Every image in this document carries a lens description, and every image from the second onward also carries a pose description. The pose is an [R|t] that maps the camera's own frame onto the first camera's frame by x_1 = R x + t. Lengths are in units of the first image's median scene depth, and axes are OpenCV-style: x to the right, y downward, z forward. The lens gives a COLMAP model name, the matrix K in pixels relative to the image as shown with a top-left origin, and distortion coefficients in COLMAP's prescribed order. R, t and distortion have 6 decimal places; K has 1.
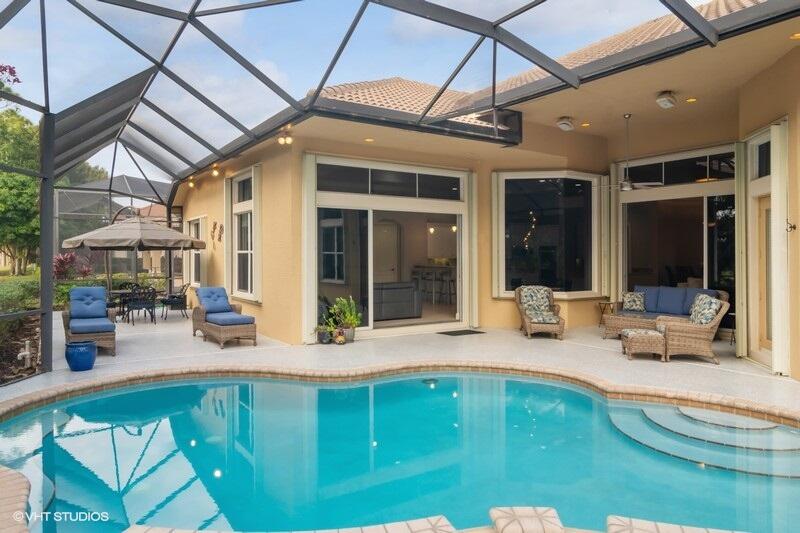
lens RADIAL K [[527.9, 0, 400.0], [0, 527.9, 258.7], [0, 0, 1]] dist [0.003207, -0.004669]
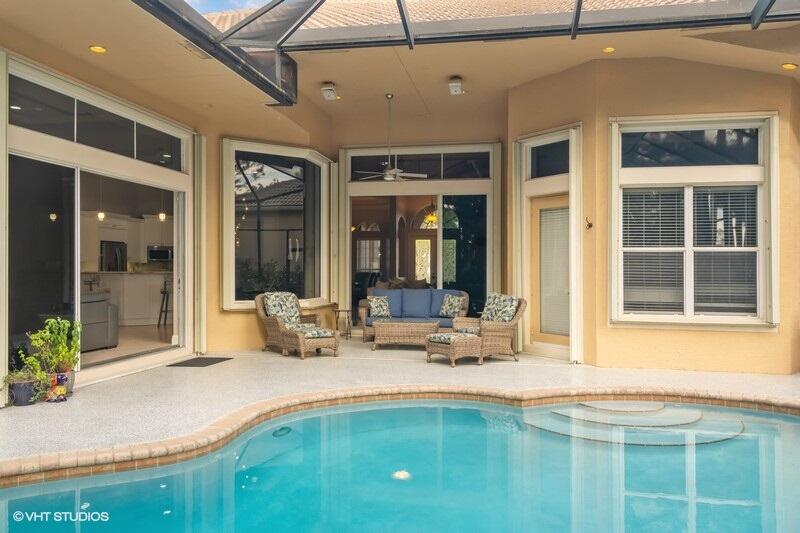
lens RADIAL K [[621.5, 0, 399.3], [0, 621.5, 271.4], [0, 0, 1]] dist [0.006695, -0.000651]
pose [[0.706811, -0.001958, 0.707400, -0.319461], [0.002099, 0.999998, 0.000670, 0.024410], [-0.707400, 0.001012, 0.706813, 0.272581]]
